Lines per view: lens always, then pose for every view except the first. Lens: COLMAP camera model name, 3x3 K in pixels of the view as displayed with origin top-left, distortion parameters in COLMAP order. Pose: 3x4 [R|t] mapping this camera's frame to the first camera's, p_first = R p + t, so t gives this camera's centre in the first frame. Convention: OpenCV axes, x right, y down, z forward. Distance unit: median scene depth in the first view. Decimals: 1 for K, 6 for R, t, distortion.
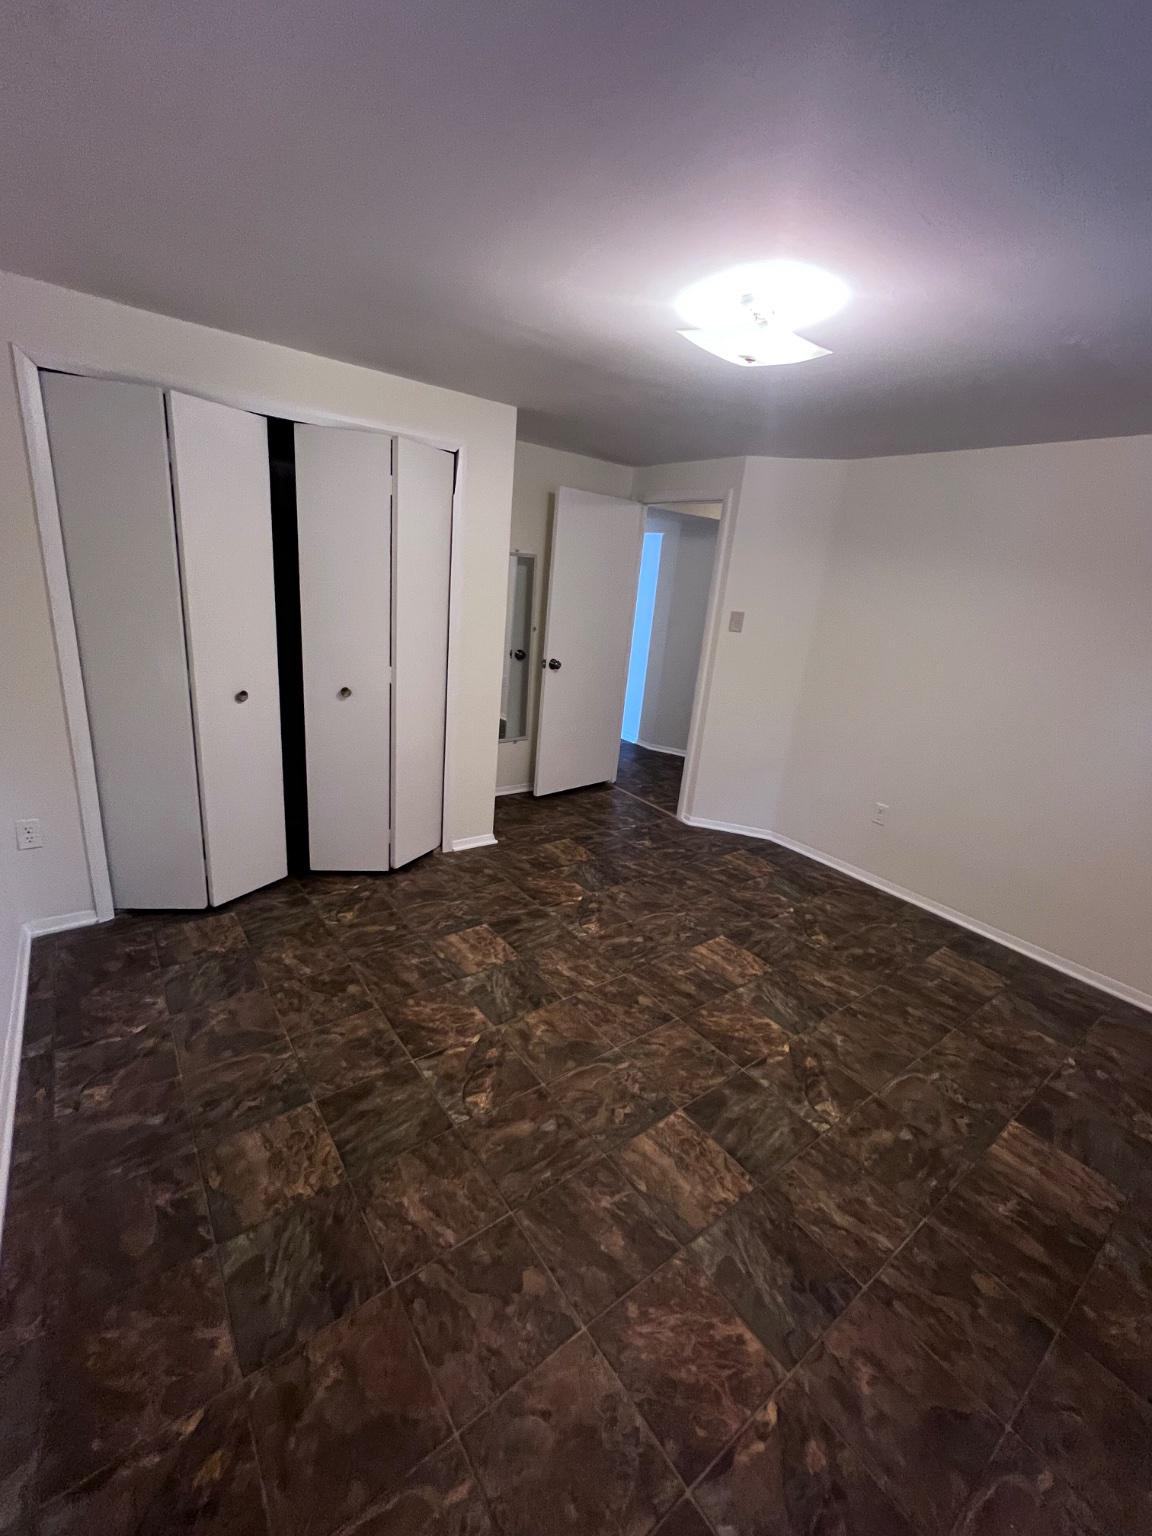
lens RADIAL K [[638.7, 0, 568.9], [0, 638.7, 772.5], [0, 0, 1]] dist [0.007561, 0.000173]
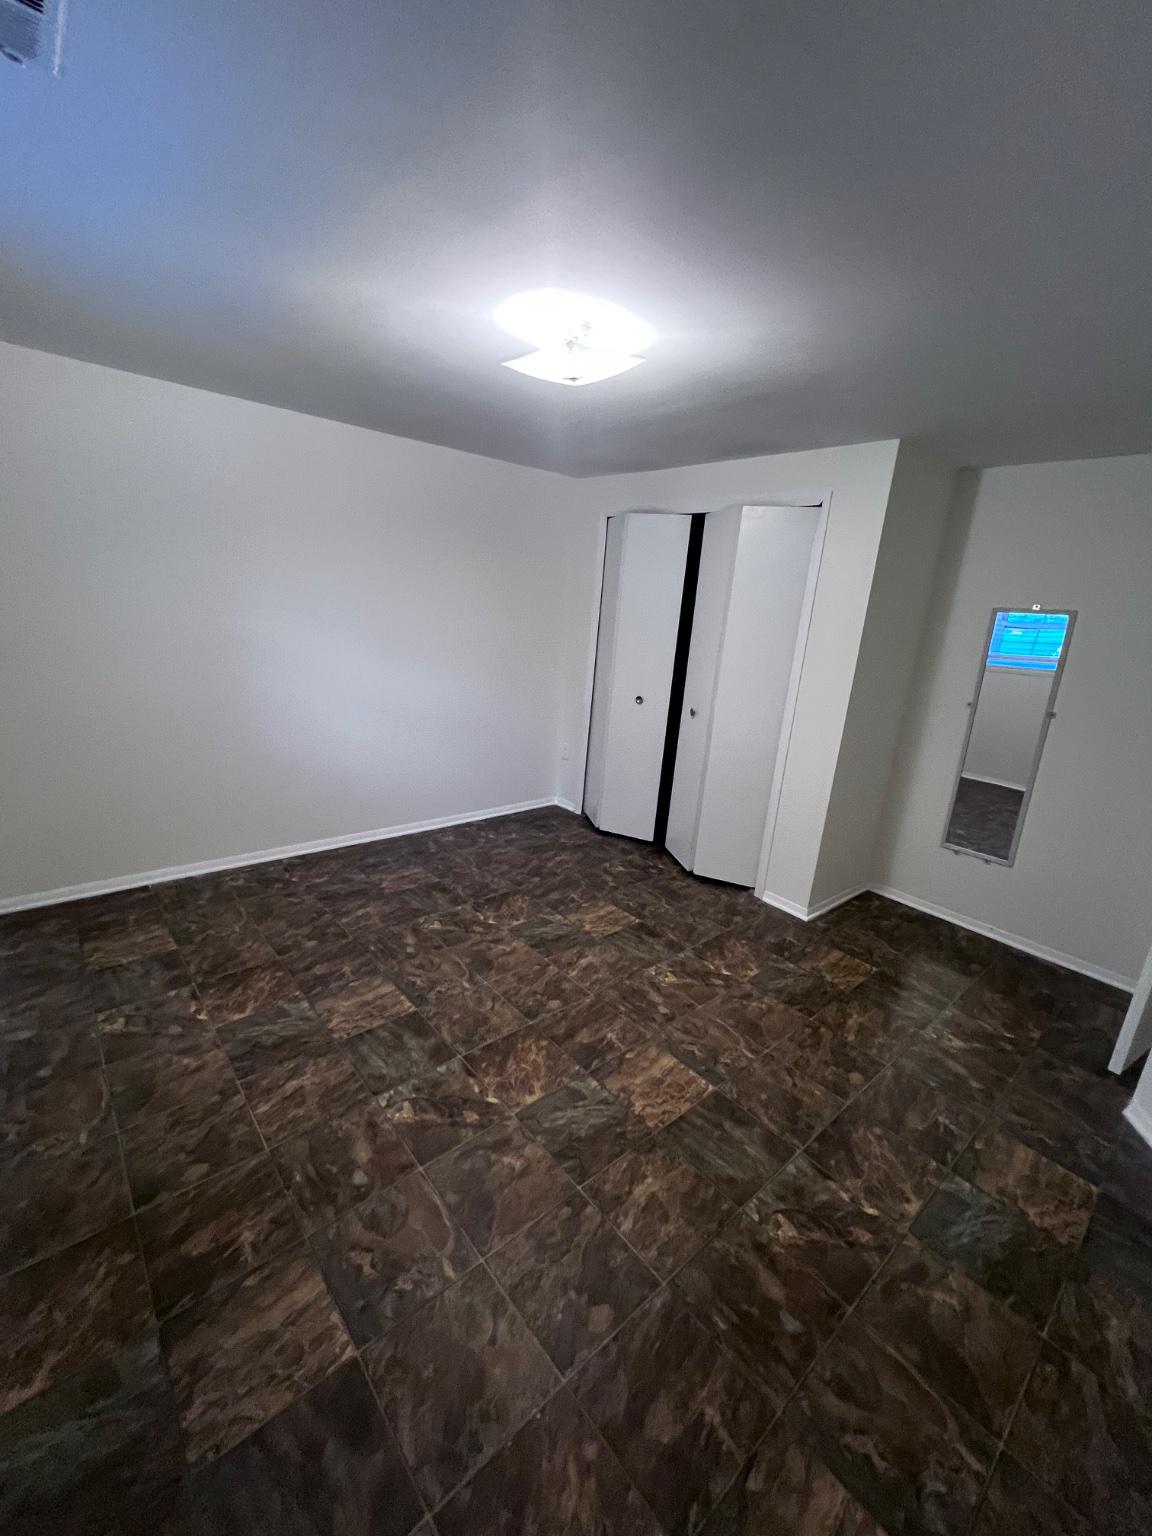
lens RADIAL K [[618.9, 0, 576.0], [0, 618.9, 768.0], [0, 0, 1]] dist [0.007829, 0.000153]
pose [[0.079195, 0.183412, -0.979841, 0.955374], [-0.363012, 0.920744, 0.143010, -0.133341], [0.928413, 0.344369, 0.139499, 0.720407]]
